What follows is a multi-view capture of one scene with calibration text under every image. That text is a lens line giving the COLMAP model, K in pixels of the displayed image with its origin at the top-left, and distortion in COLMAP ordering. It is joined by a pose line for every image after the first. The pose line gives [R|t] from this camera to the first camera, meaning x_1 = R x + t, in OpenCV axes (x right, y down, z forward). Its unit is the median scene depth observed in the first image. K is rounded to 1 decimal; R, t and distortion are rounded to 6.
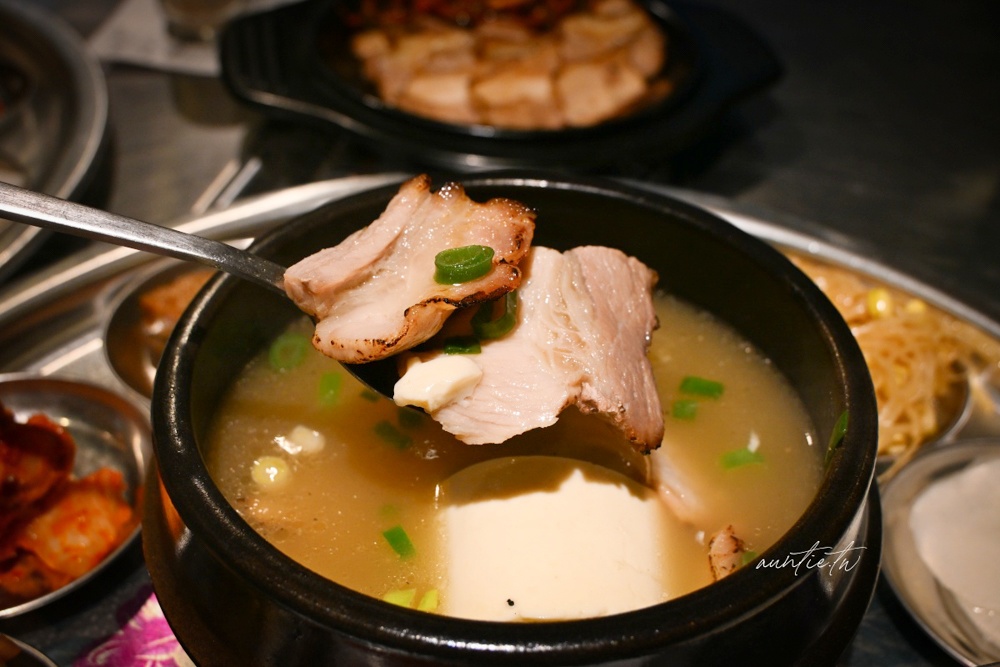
lens RADIAL K [[1150.5, 0, 500.0], [0, 1150.5, 333.5], [0, 0, 1]] dist [0.004773, -0.007824]
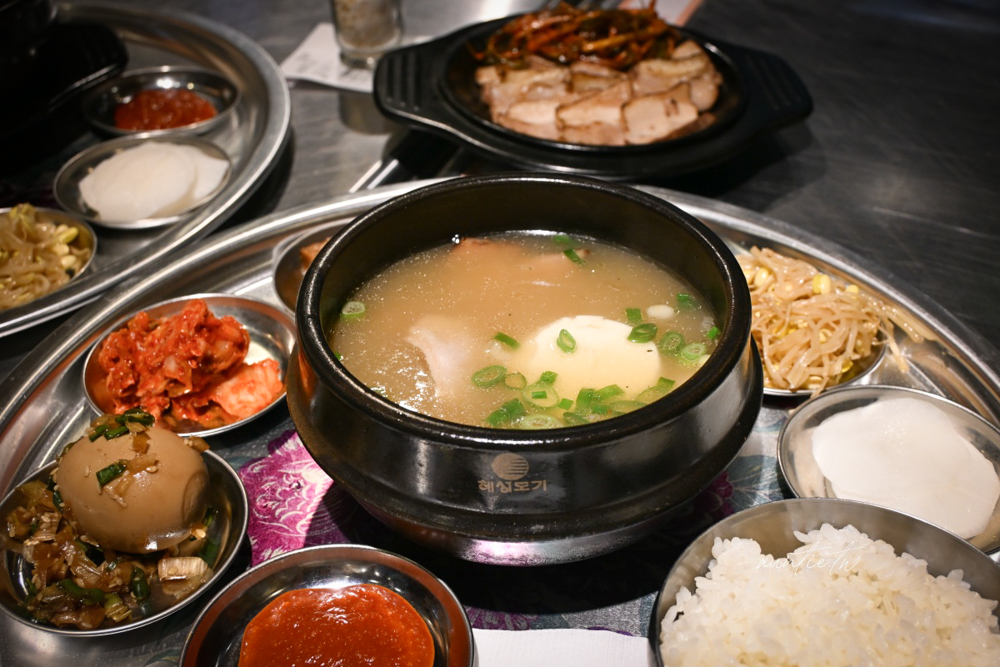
lens RADIAL K [[1150.5, 0, 500.0], [0, 1150.5, 333.5], [0, 0, 1]] dist [0.004773, -0.007824]
pose [[0.987238, 0.070450, -0.142823, 0.114133], [-0.072232, 0.997361, -0.007325, 0.052121], [0.141930, 0.017547, 0.989721, -0.301287]]
